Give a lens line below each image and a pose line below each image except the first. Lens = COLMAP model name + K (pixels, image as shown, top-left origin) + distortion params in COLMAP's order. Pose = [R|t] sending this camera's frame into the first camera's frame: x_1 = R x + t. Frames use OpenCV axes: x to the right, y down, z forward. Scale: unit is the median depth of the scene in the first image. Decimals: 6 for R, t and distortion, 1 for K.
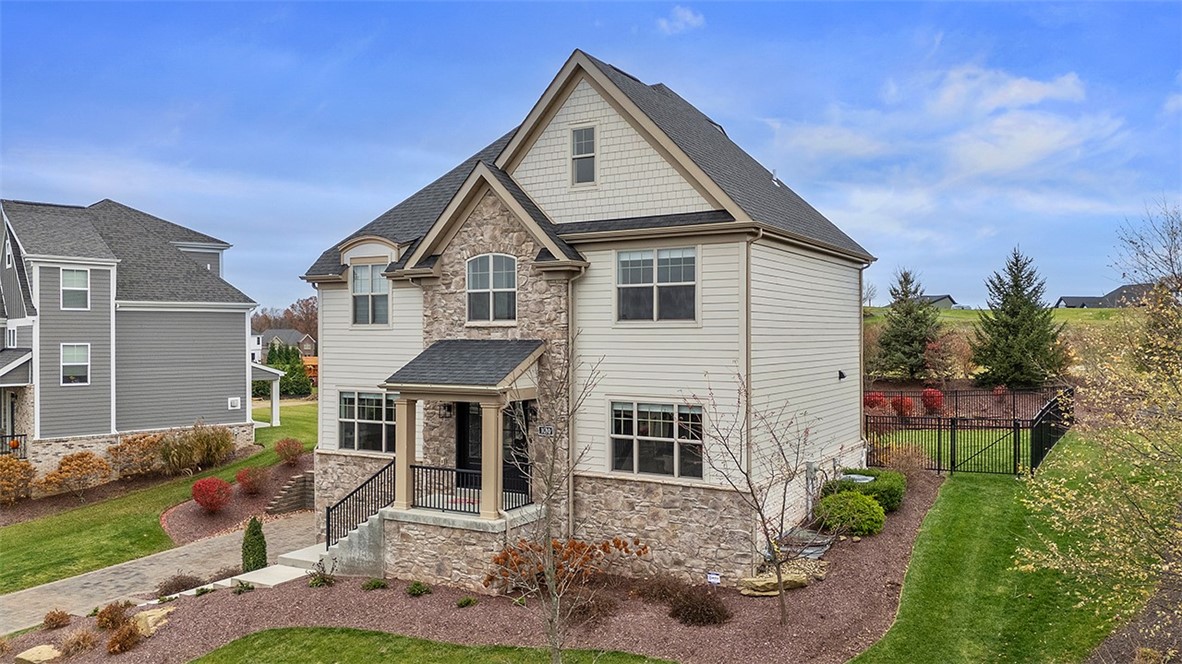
lens RADIAL K [[877.6, 0, 591.0], [0, 877.6, 332.0], [0, 0, 1]] dist [0.031692, -0.001781]
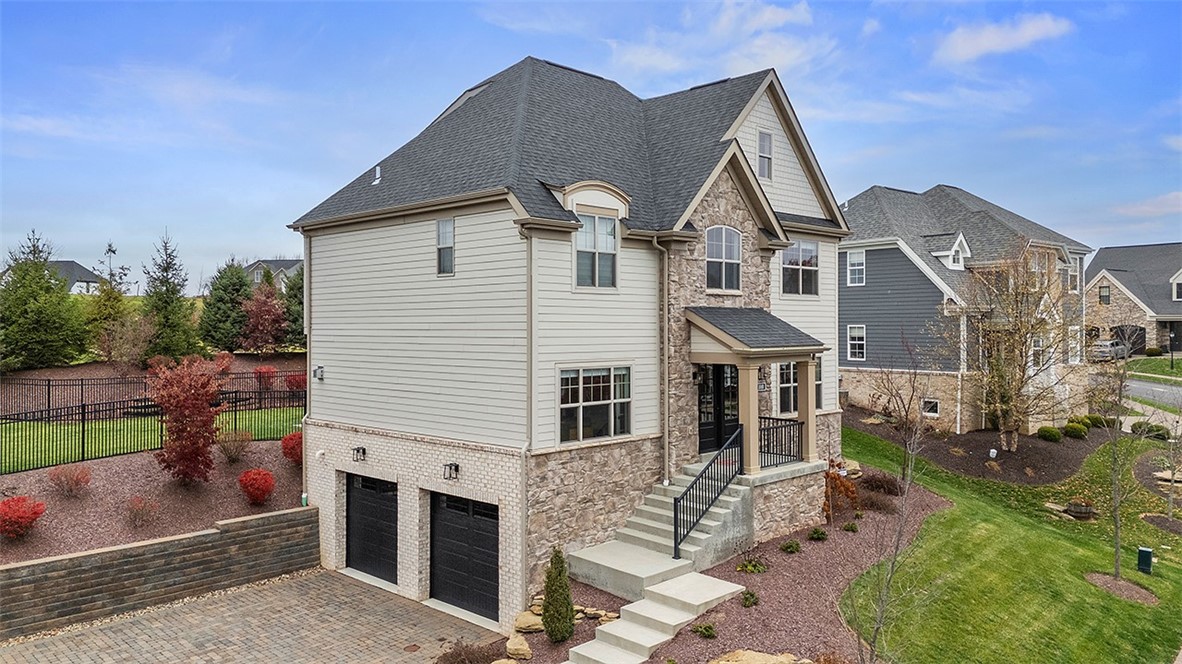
lens RADIAL K [[913.7, 0, 590.4], [0, 913.7, 305.9], [0, 0, 1]] dist [0.055138, -0.006400]
pose [[0.244486, 0.020155, 0.969443, -1.285097], [-0.004818, 0.999797, -0.019571, 0.031161], [-0.969641, 0.000114, 0.244533, 0.929970]]
